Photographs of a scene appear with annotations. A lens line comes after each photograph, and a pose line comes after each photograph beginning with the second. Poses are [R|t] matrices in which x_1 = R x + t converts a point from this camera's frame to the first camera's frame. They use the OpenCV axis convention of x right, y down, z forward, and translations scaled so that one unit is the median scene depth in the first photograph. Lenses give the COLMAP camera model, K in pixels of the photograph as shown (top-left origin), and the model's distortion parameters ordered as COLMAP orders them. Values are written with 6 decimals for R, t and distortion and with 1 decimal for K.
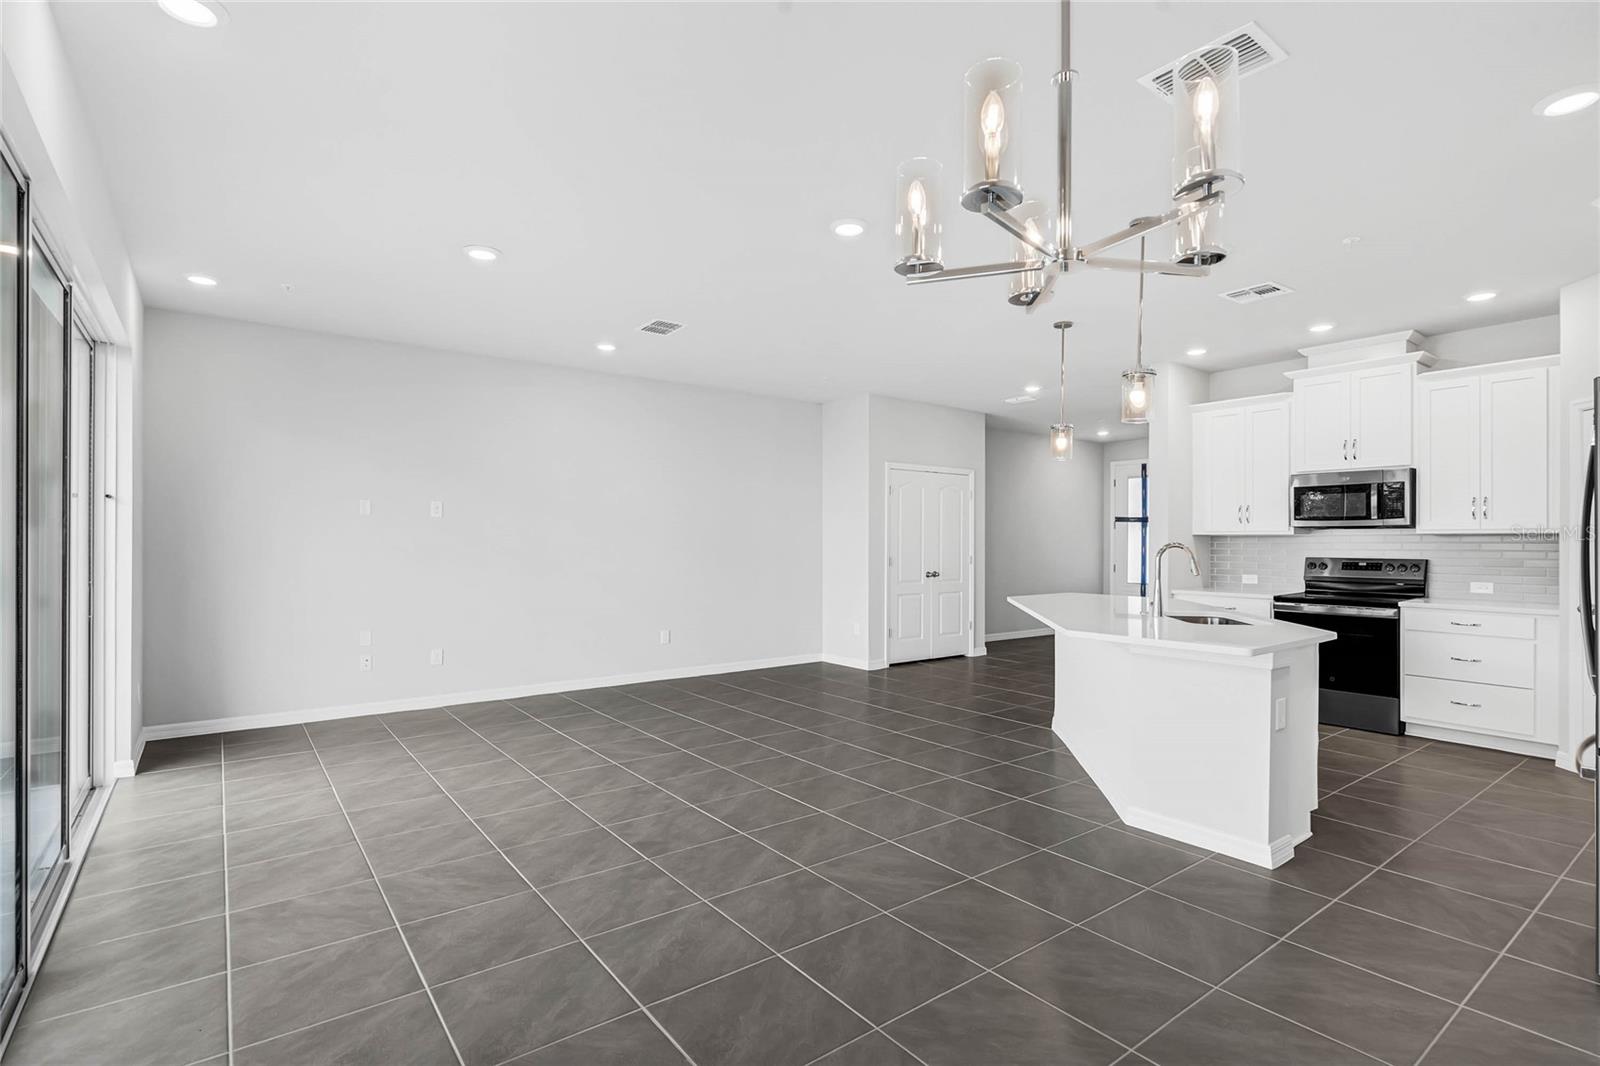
lens RADIAL K [[758.9, 0, 810.6], [0, 758.9, 540.7], [0, 0, 1]] dist [-0.004939, -0.002443]
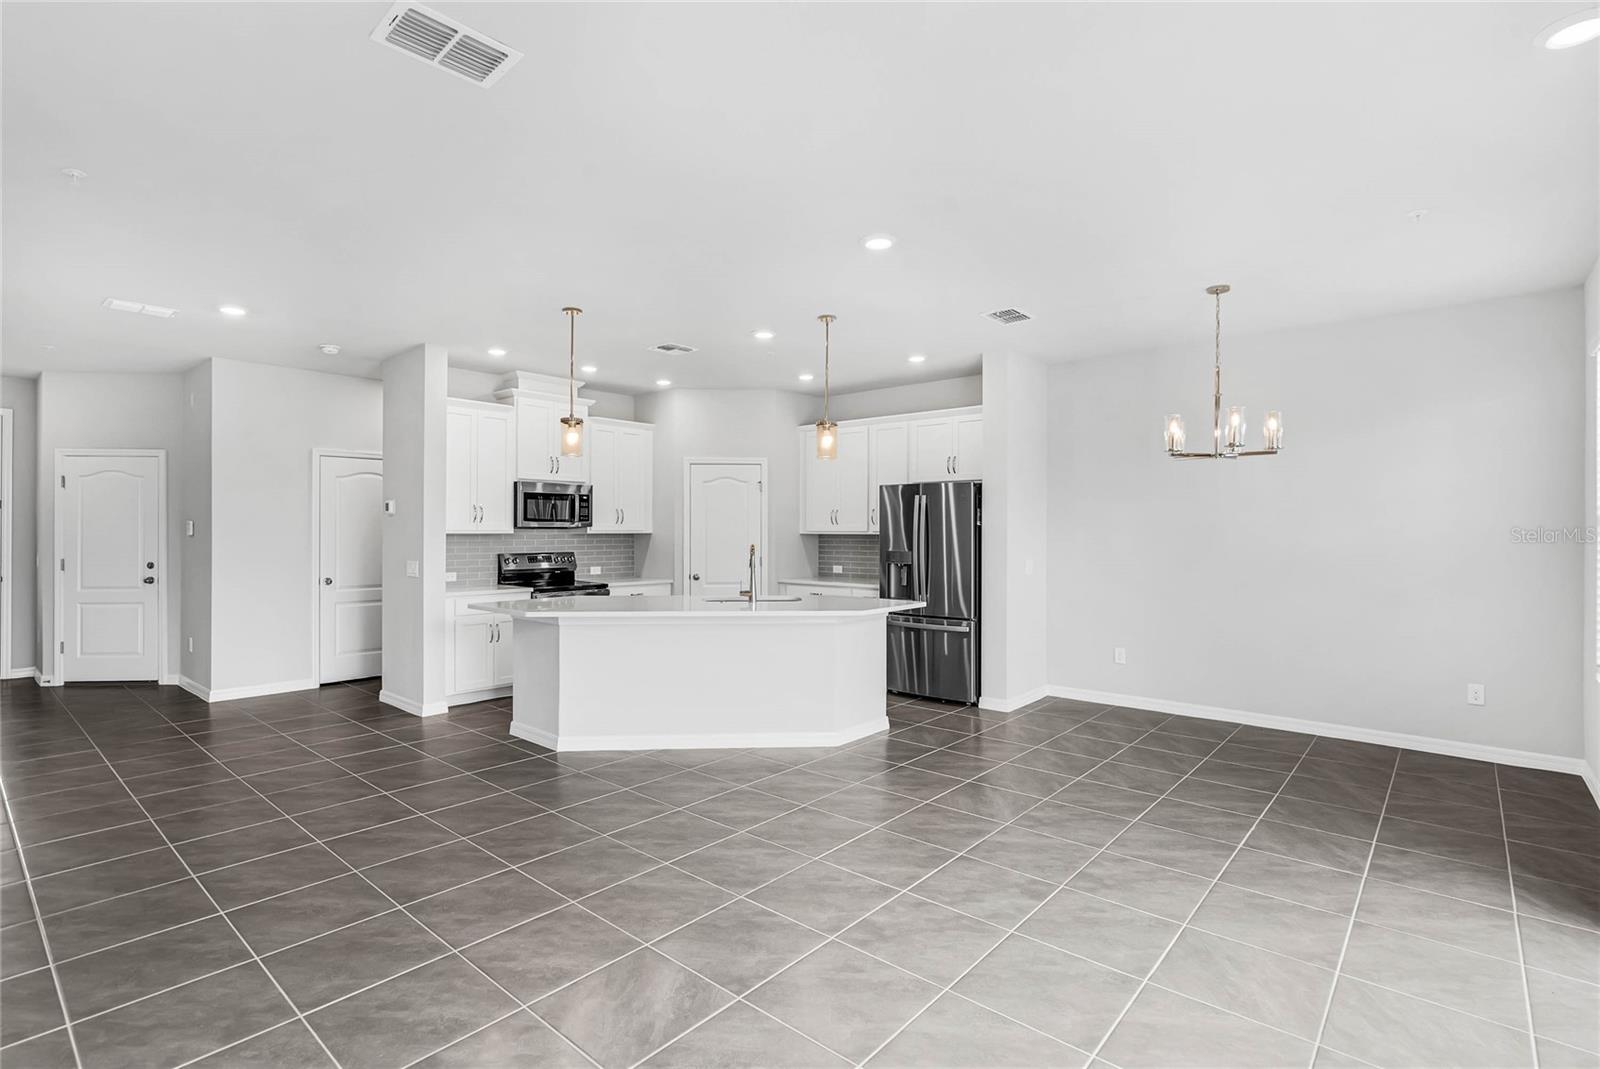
lens RADIAL K [[758.9, 0, 818.6], [0, 758.9, 532.9], [0, 0, 1]] dist [-0.004939, -0.002443]
pose [[-0.198943, -0.008394, 0.979975, -0.576823], [-0.004695, 0.999960, 0.007612, -0.020324], [-0.980000, -0.003086, -0.198974, 0.786794]]
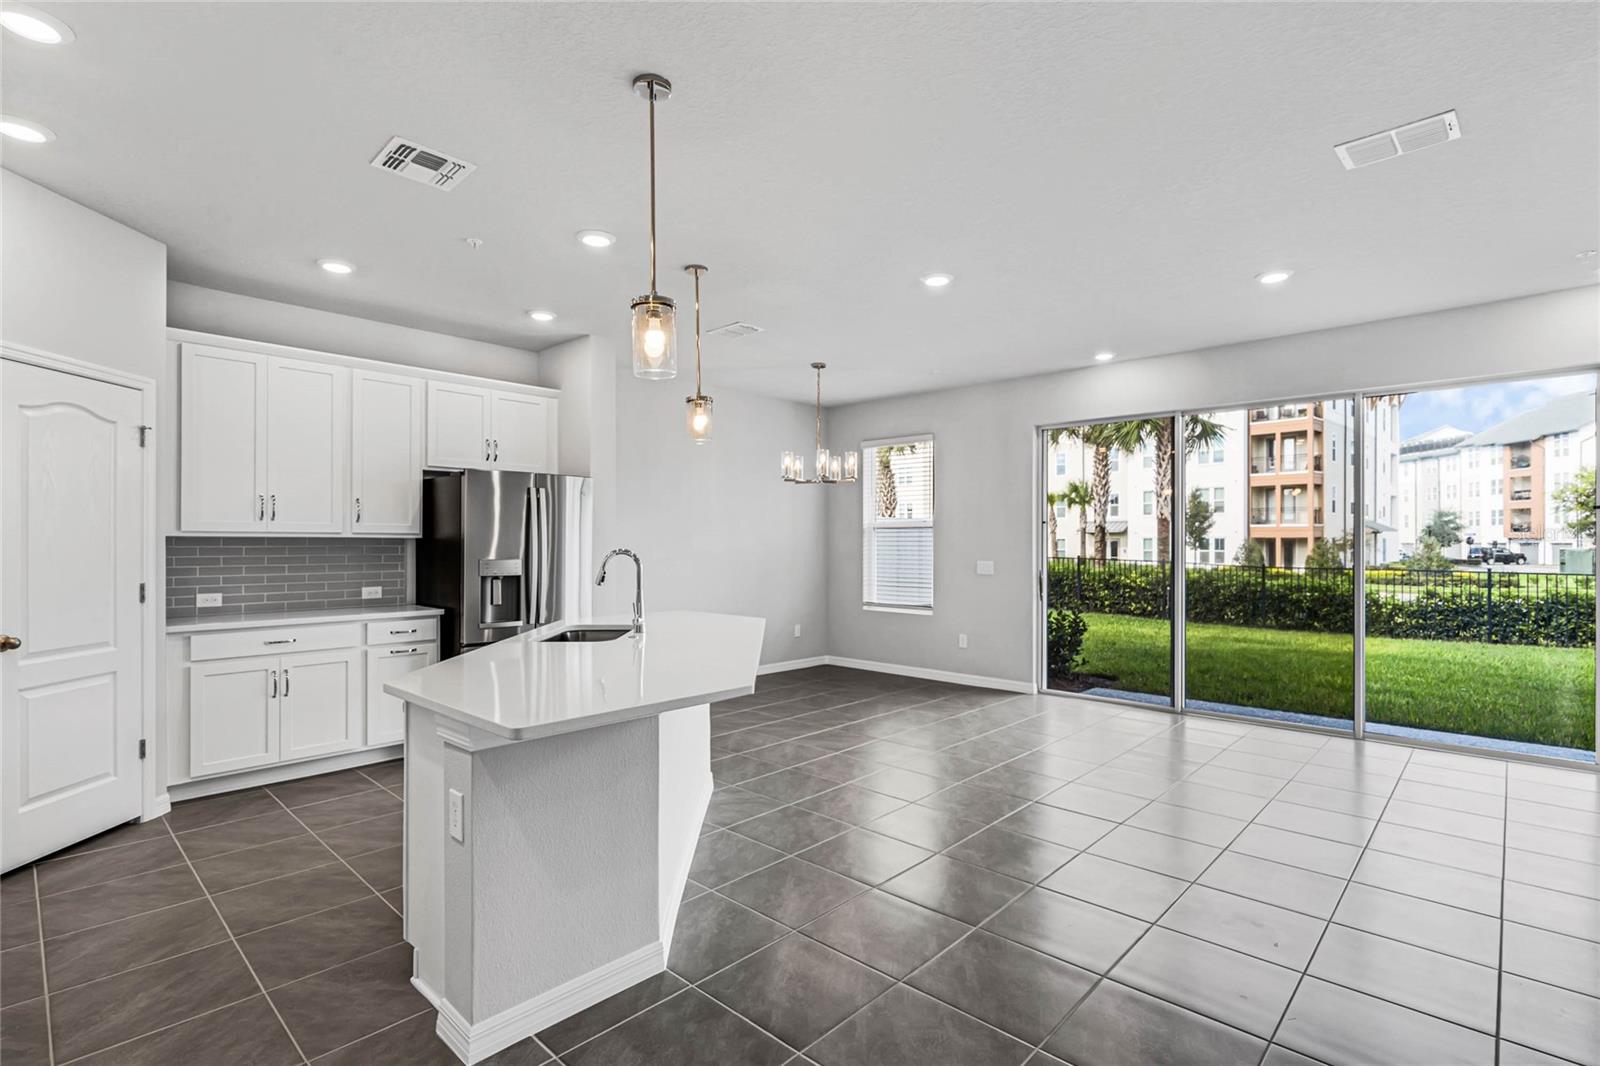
lens RADIAL K [[758.9, 0, 803.2], [0, 758.9, 549.5], [0, 0, 1]] dist [-0.004939, -0.002443]
pose [[-0.989584, -0.003217, -0.143922, 0.276966], [-0.003902, 0.999982, 0.004481, -0.001286], [0.143905, 0.004996, -0.989579, 1.318709]]
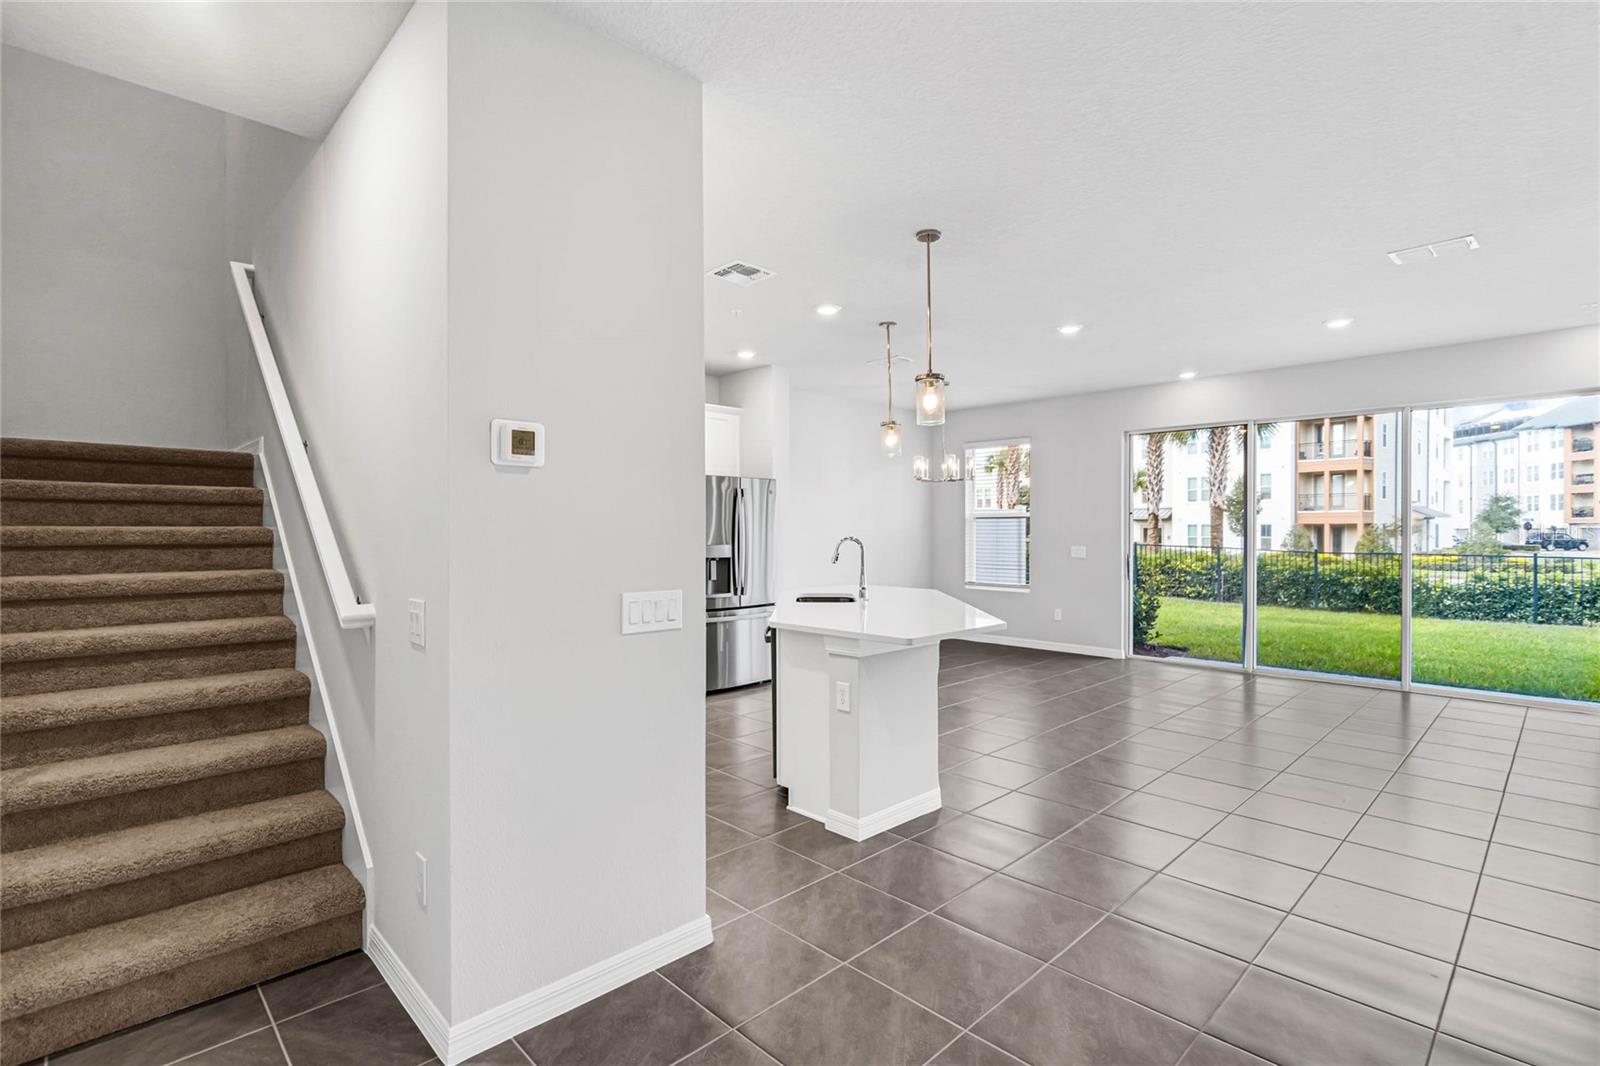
lens RADIAL K [[758.9, 0, 802.0], [0, 758.9, 541.7], [0, 0, 1]] dist [-0.004939, -0.002443]
pose [[-0.994981, -0.000953, -0.100058, 0.473411], [-0.002142, 0.999928, 0.011769, -0.002935], [0.100040, 0.011924, -0.994912, 1.524671]]
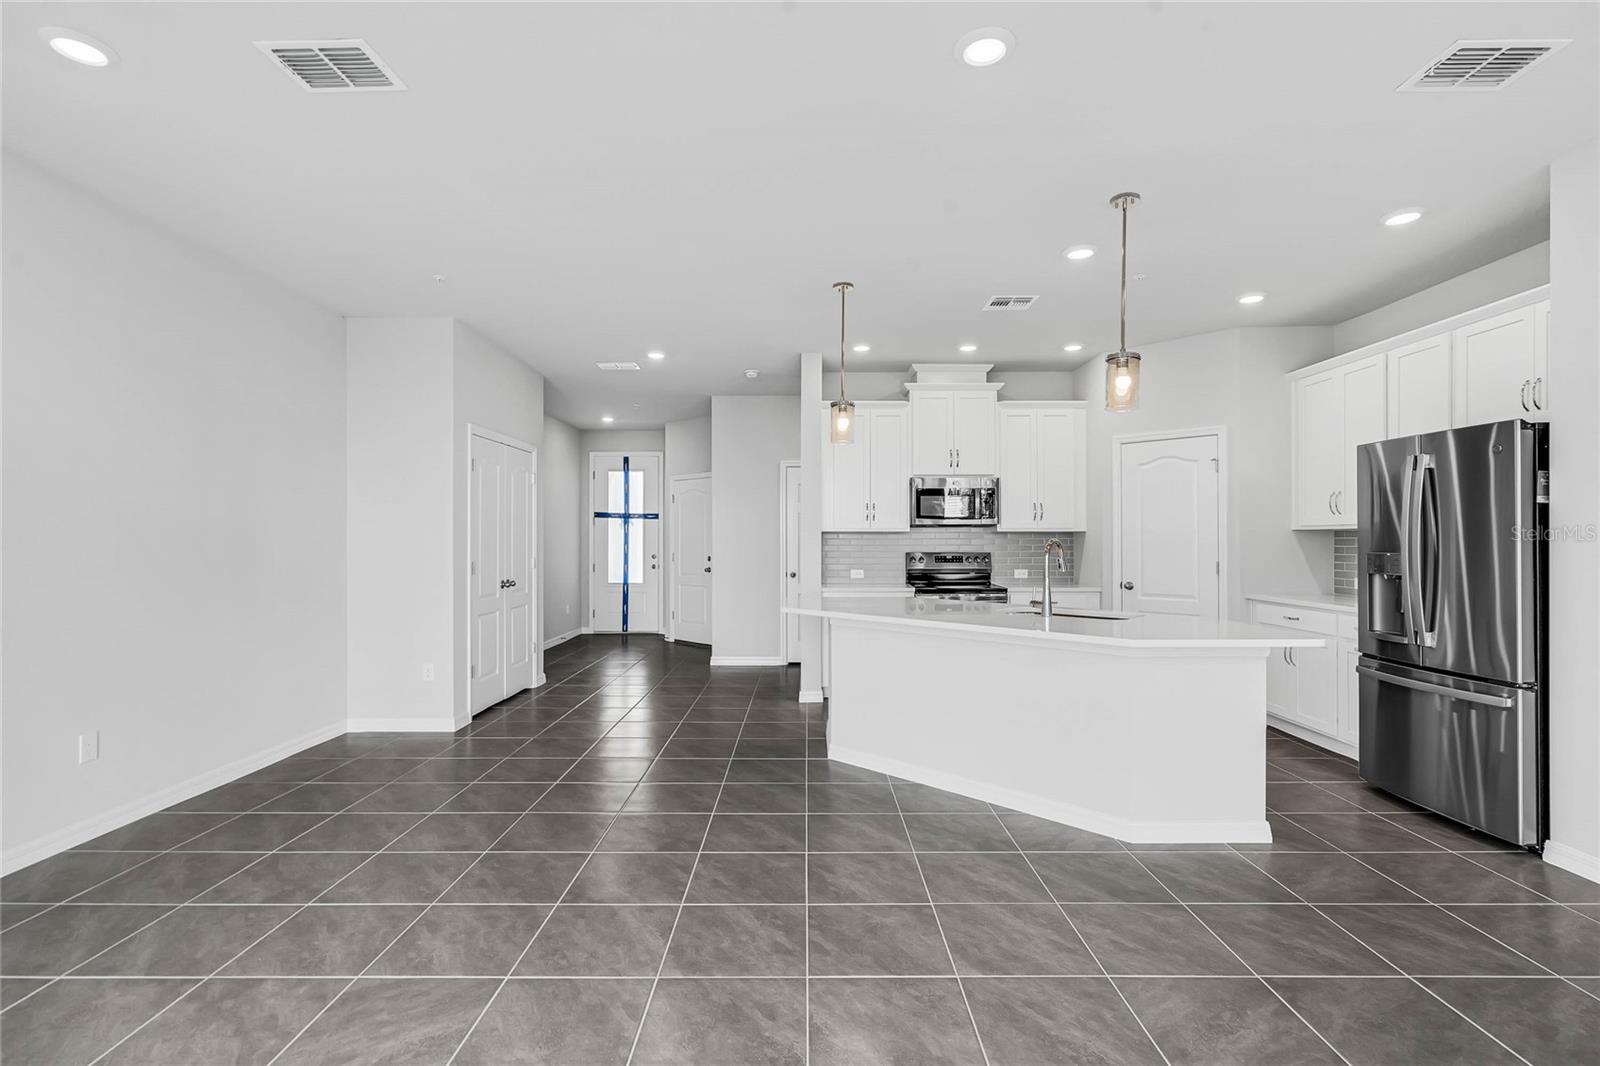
lens RADIAL K [[758.9, 0, 800.1], [0, 758.9, 539.9], [0, 0, 1]] dist [-0.004939, -0.002443]
pose [[0.621831, -0.004668, 0.783138, -0.336153], [0.001904, 0.999988, 0.004449, -0.001514], [-0.783149, -0.001276, 0.621832, 0.440495]]
